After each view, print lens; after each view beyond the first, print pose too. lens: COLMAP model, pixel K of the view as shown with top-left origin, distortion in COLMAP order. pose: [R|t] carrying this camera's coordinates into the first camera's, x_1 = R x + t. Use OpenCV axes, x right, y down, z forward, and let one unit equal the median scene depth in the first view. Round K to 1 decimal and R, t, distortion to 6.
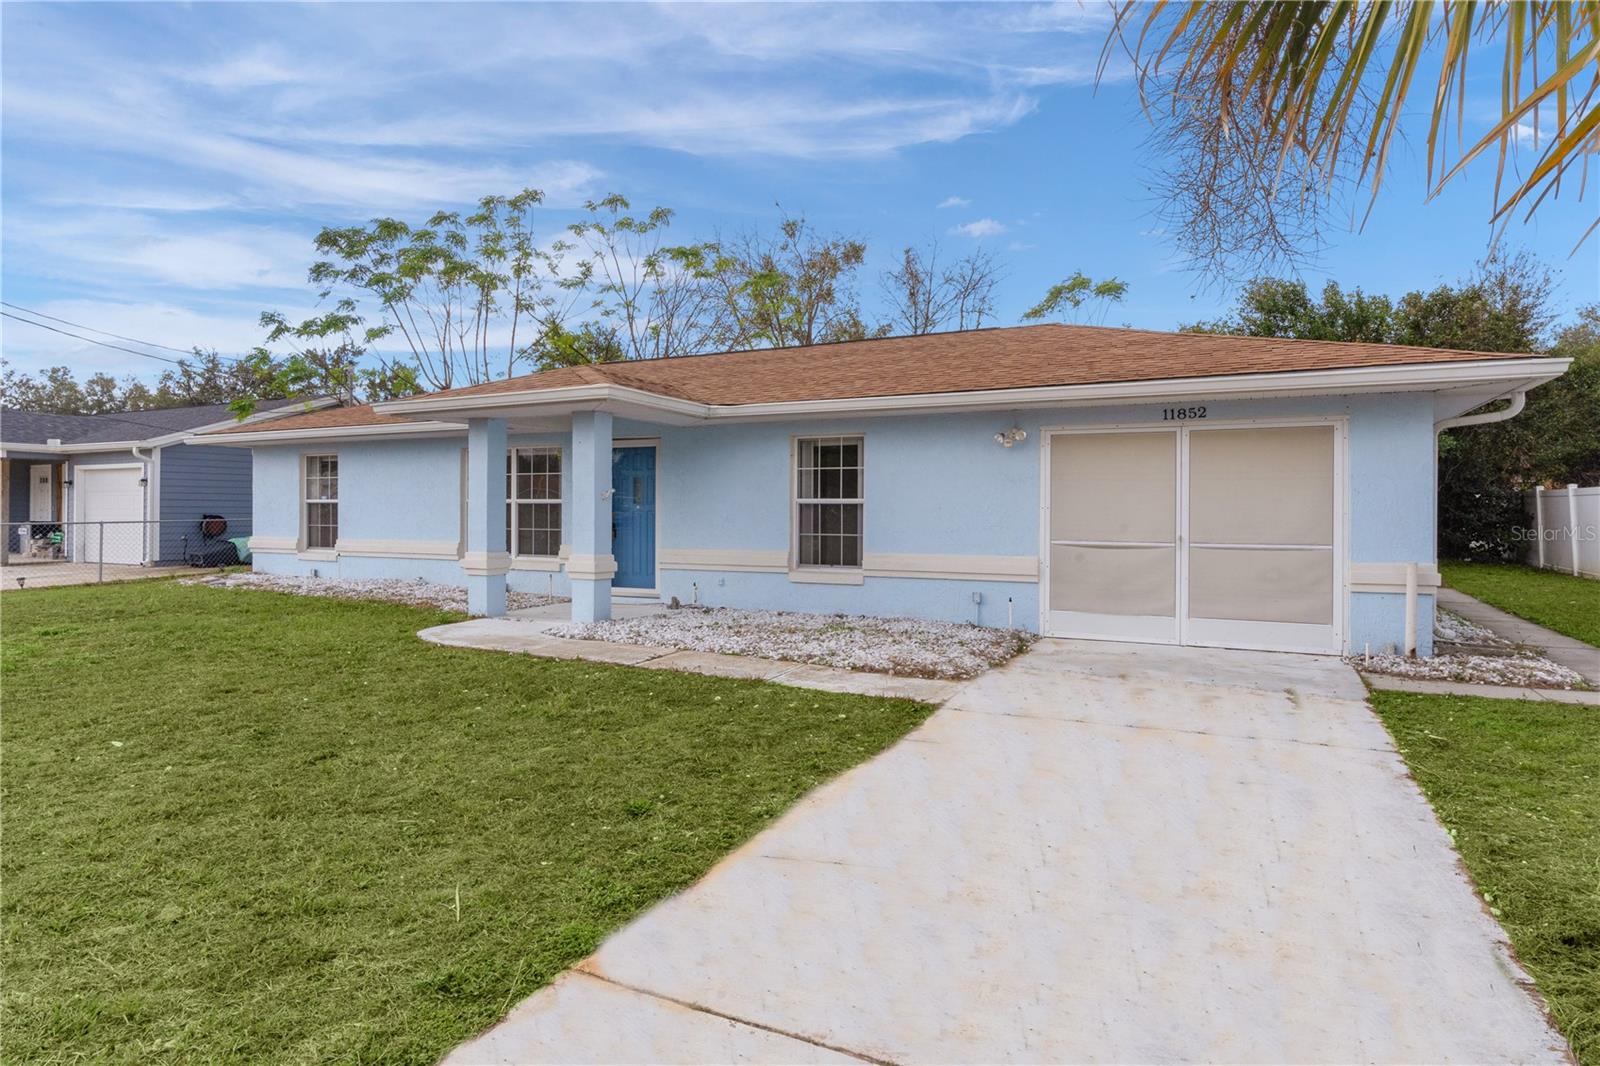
lens RADIAL K [[927.3, 0, 785.7], [0, 927.3, 517.4], [0, 0, 1]] dist [-0.003012, 0.000616]
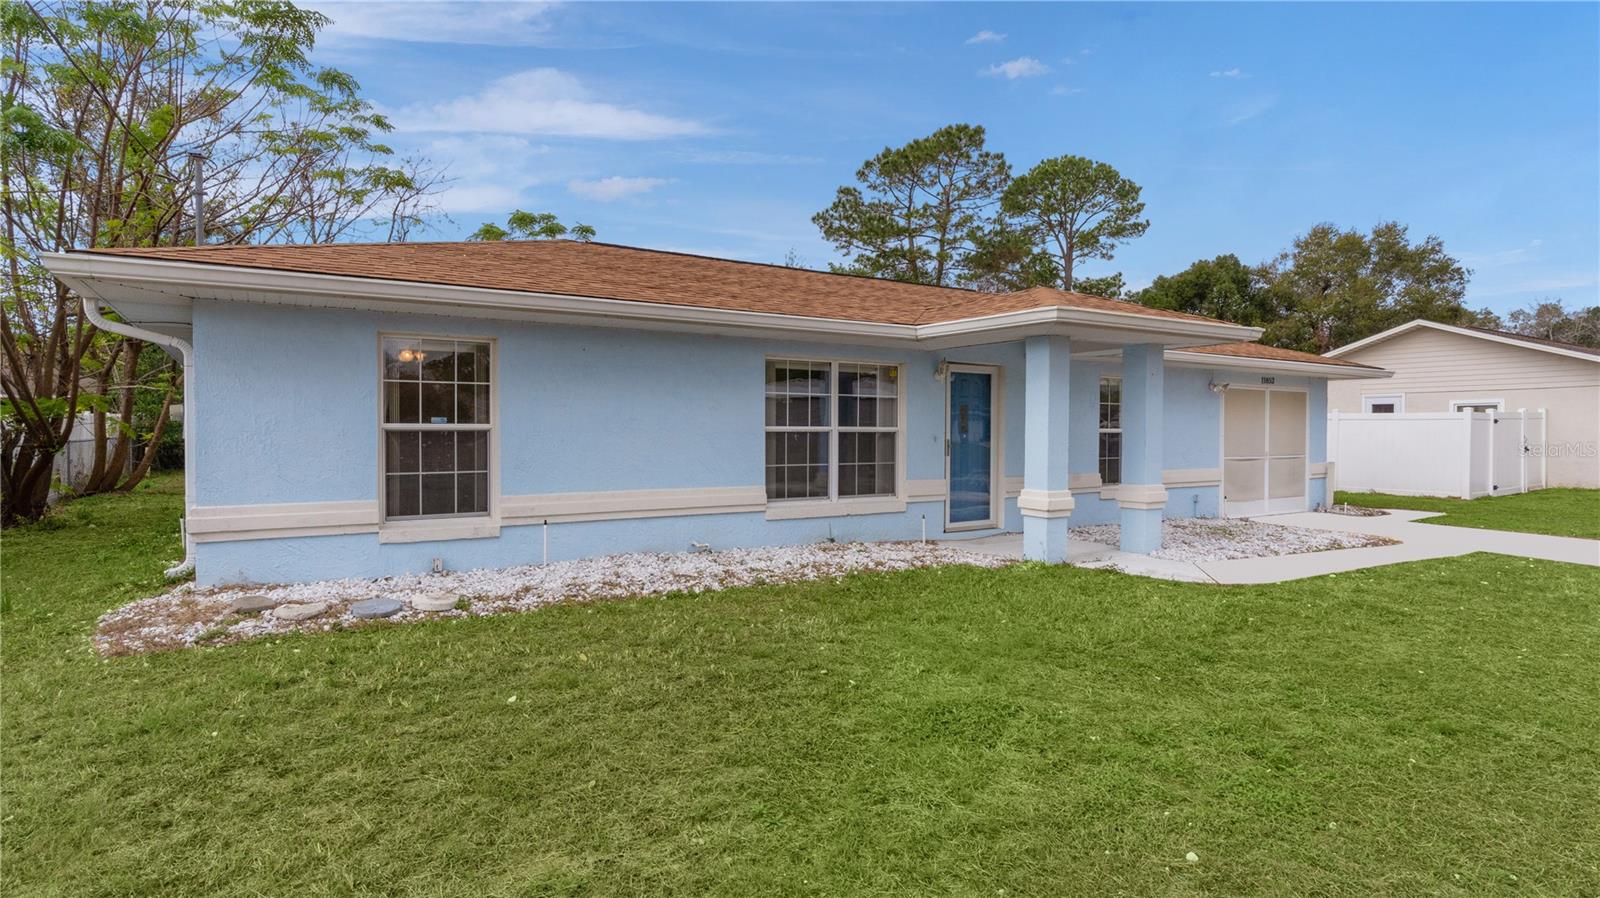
lens RADIAL K [[843.0, 0, 801.9], [0, 843.0, 449.3], [0, 0, 1]] dist [-0.013988, -0.000453]
pose [[0.493693, -0.017362, 0.869463, -0.927621], [0.009271, 0.999849, 0.014701, -0.011103], [-0.869587, 0.000804, 0.493779, 0.674738]]
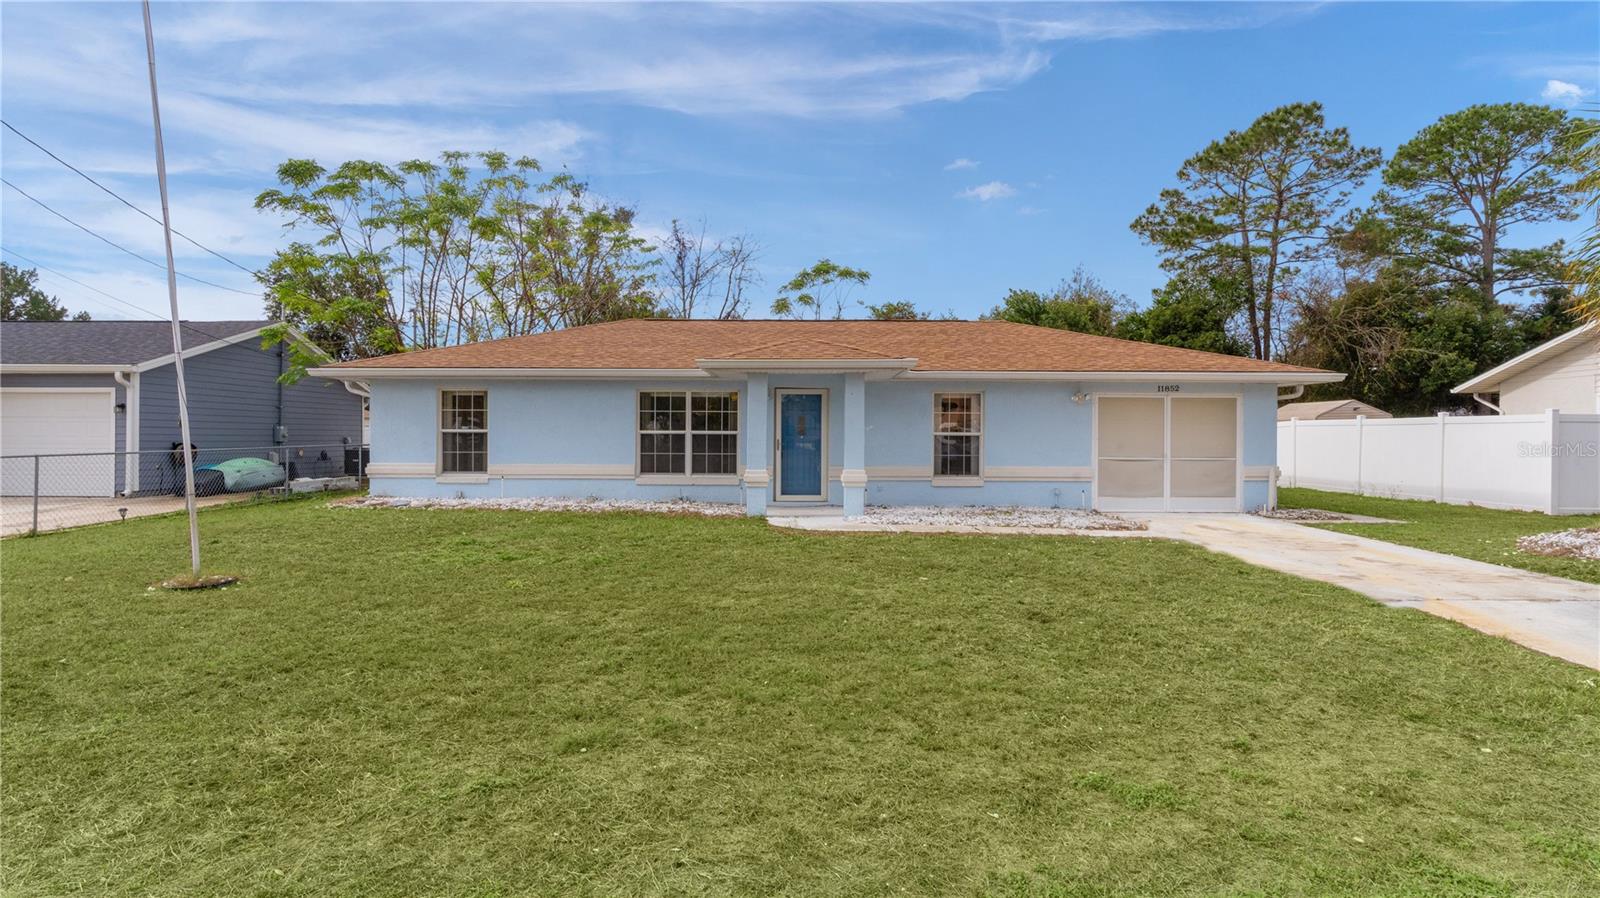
lens RADIAL K [[843.0, 0, 809.5], [0, 843.0, 448.1], [0, 0, 1]] dist [-0.013988, -0.000453]
pose [[0.884044, -0.002859, 0.467396, -0.694997], [0.001386, 0.999993, 0.003496, 0.000754], [-0.467402, -0.002443, 0.884041, -0.116576]]
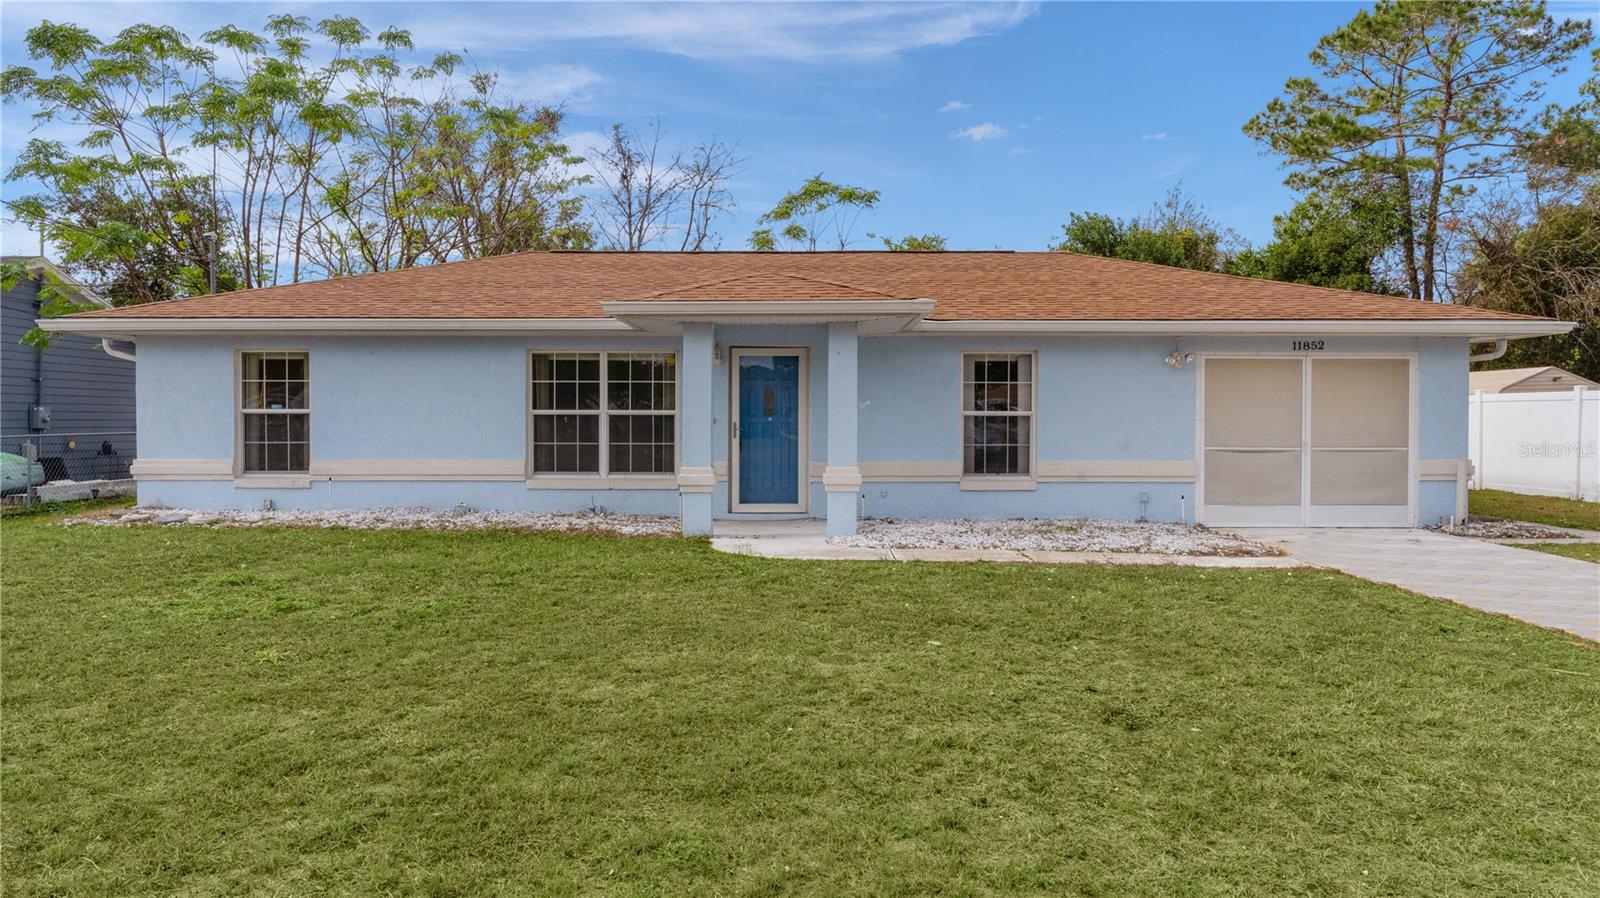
lens RADIAL K [[1107.6, 0, 806.0], [0, 1107.6, 445.4], [0, 0, 1]] dist [0.000742, 0.006324]
pose [[0.886806, -0.009463, 0.462046, -0.611848], [0.004541, 0.999920, 0.011764, 0.002584], [-0.462120, -0.008334, 0.886778, -0.024266]]
